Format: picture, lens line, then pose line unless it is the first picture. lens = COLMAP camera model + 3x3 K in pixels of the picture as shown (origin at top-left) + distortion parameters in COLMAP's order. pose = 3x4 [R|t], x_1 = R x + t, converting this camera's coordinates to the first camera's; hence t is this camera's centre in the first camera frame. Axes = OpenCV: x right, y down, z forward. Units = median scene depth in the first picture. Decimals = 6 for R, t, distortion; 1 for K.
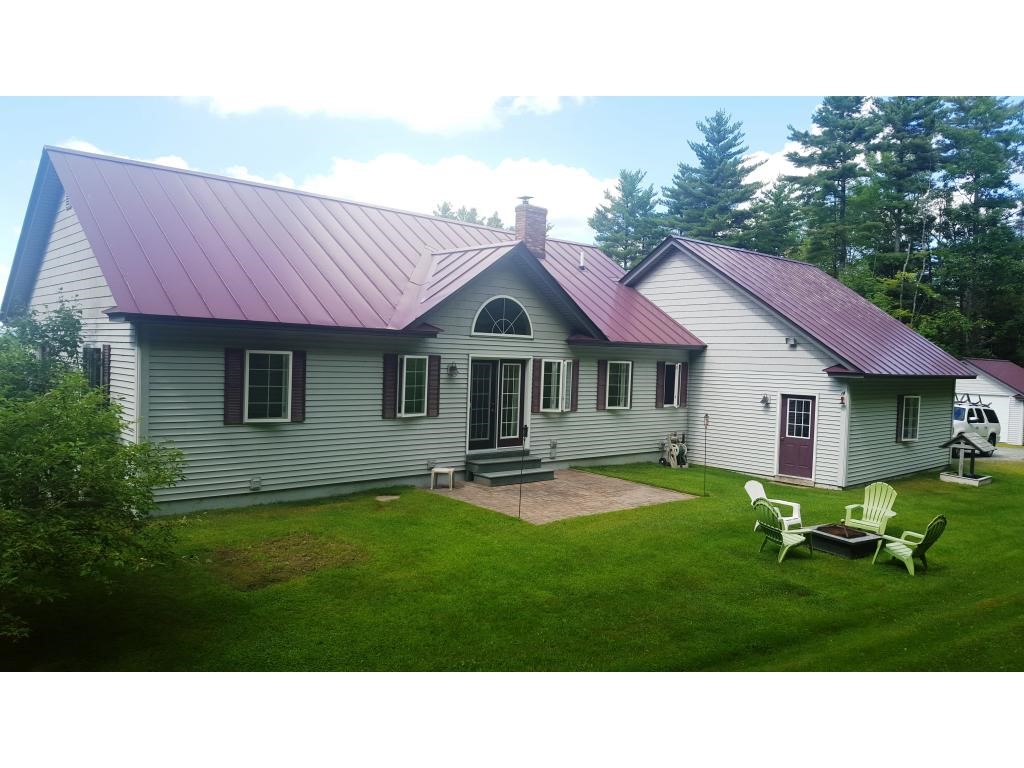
lens RADIAL K [[778.7, 0, 508.7], [0, 778.7, 388.8], [0, 0, 1]] dist [0.145727, -0.340055]
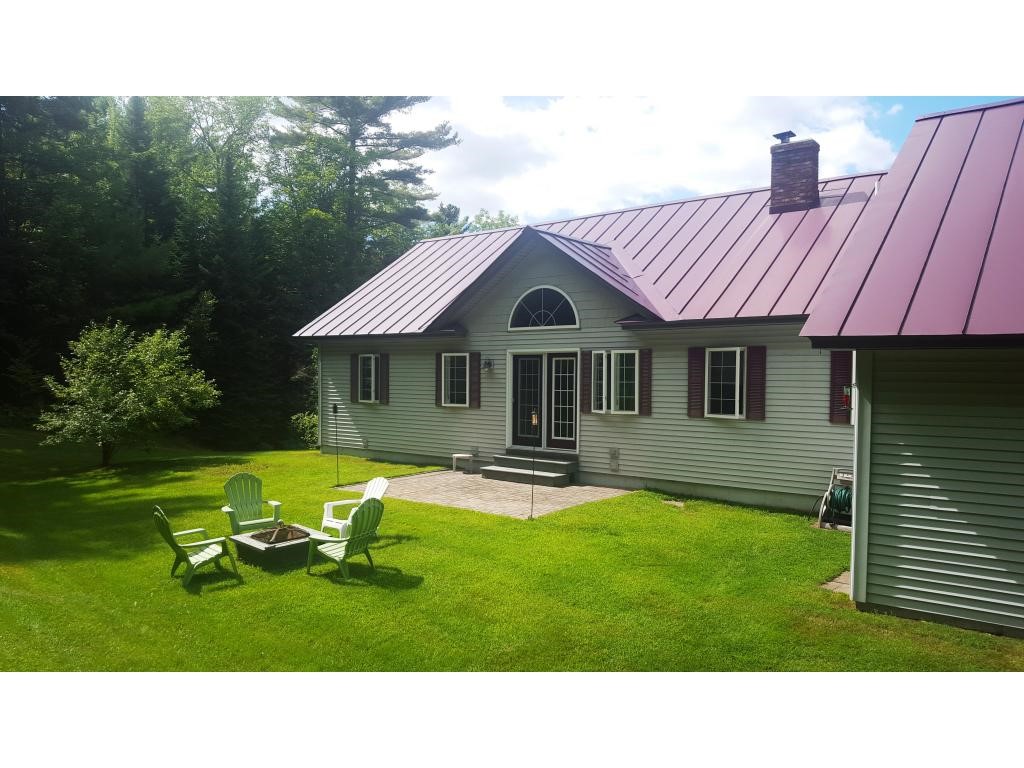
lens RADIAL K [[778.7, 0, 508.7], [0, 778.7, 388.8], [0, 0, 1]] dist [0.145727, -0.340055]
pose [[0.130936, 0.016026, -0.991261, 0.904949], [-0.017221, 0.999755, 0.013888, -0.007037], [0.991241, 0.015252, 0.131180, 0.817738]]
